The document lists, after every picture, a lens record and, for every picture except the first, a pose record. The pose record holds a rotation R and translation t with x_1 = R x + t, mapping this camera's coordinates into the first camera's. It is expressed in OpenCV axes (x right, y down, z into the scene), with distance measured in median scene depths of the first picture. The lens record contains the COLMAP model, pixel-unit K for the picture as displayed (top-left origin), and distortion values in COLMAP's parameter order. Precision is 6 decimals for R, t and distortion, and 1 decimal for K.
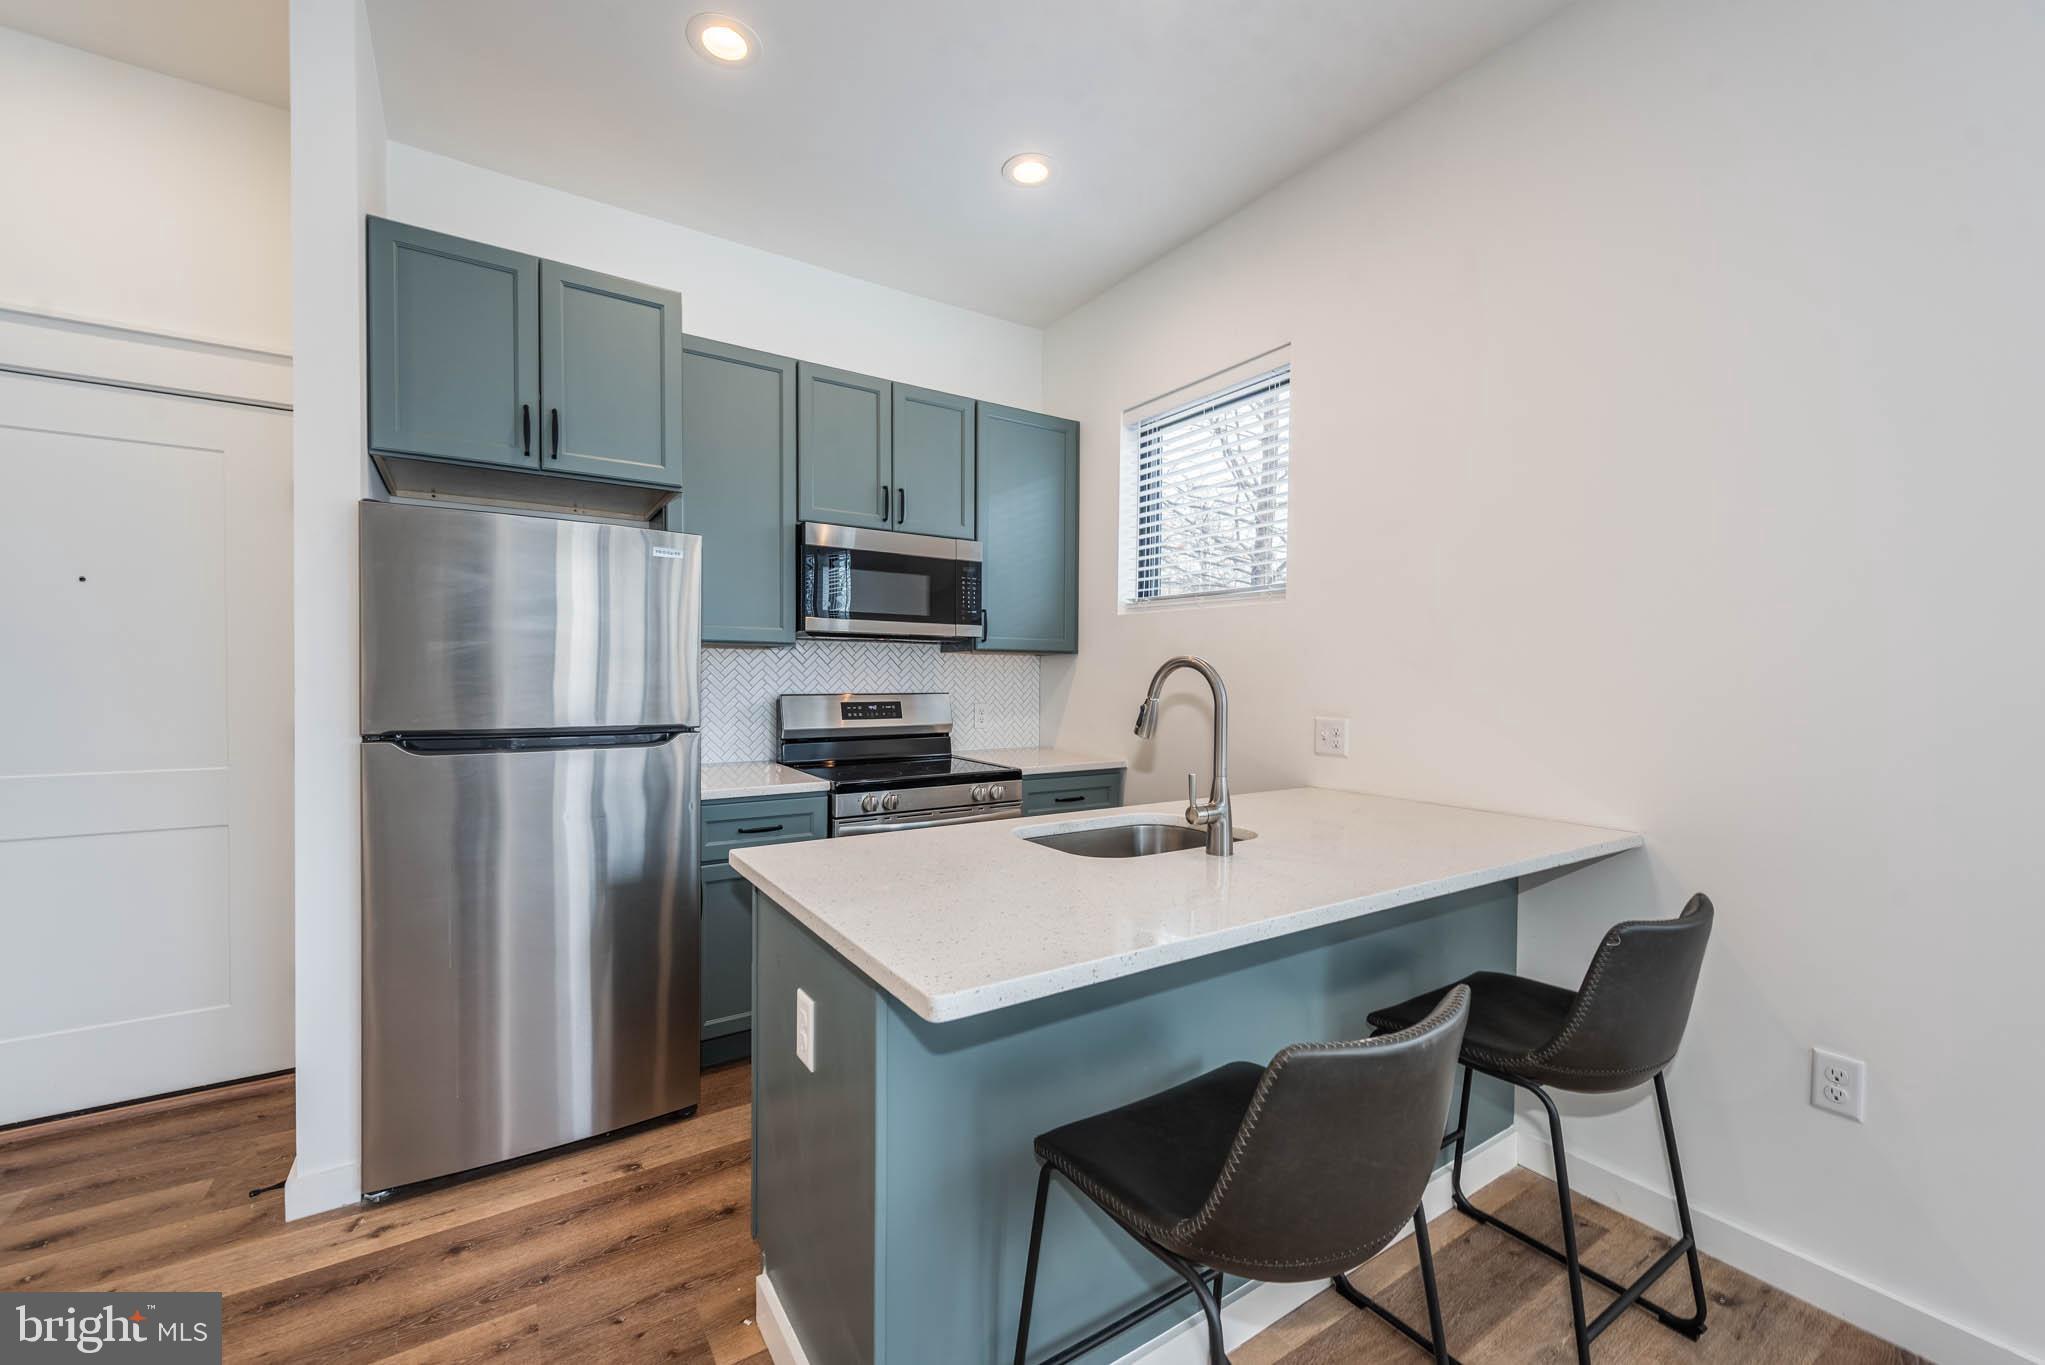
lens RADIAL K [[823.7, 0, 990.6], [0, 823.7, 692.7], [0, 0, 1]] dist [0.019901, -0.006489]
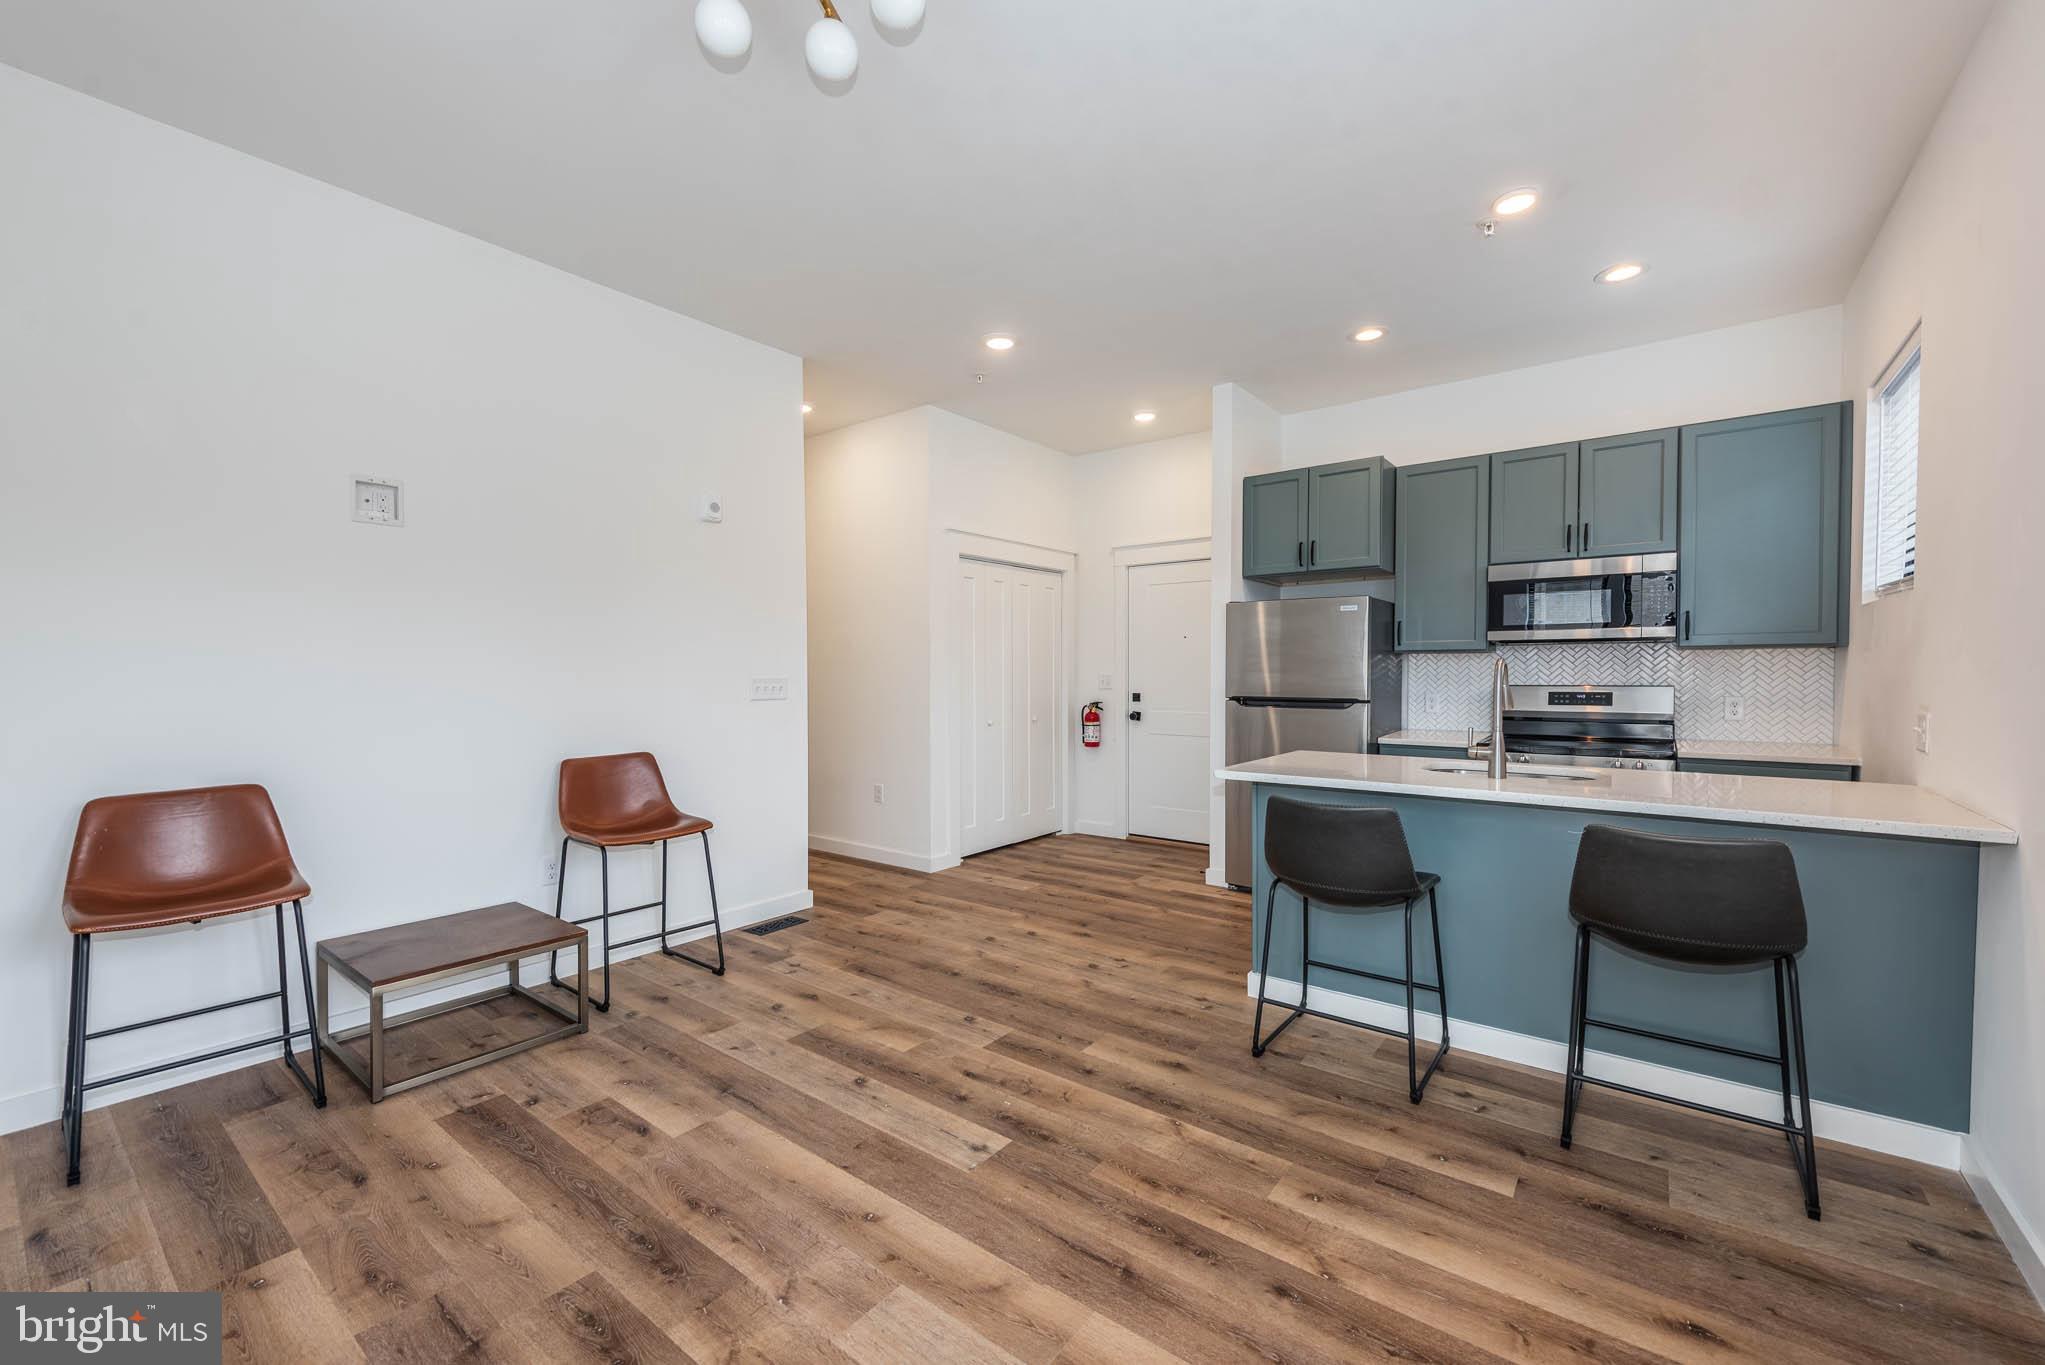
lens RADIAL K [[823.7, 0, 1050.8], [0, 823.7, 681.9], [0, 0, 1]] dist [0.019901, -0.006489]
pose [[0.357747, 0.002020, -0.933817, 0.845840], [-0.017205, 0.999842, -0.004428, 0.017675], [0.933660, 0.017651, 0.357725, -0.236872]]
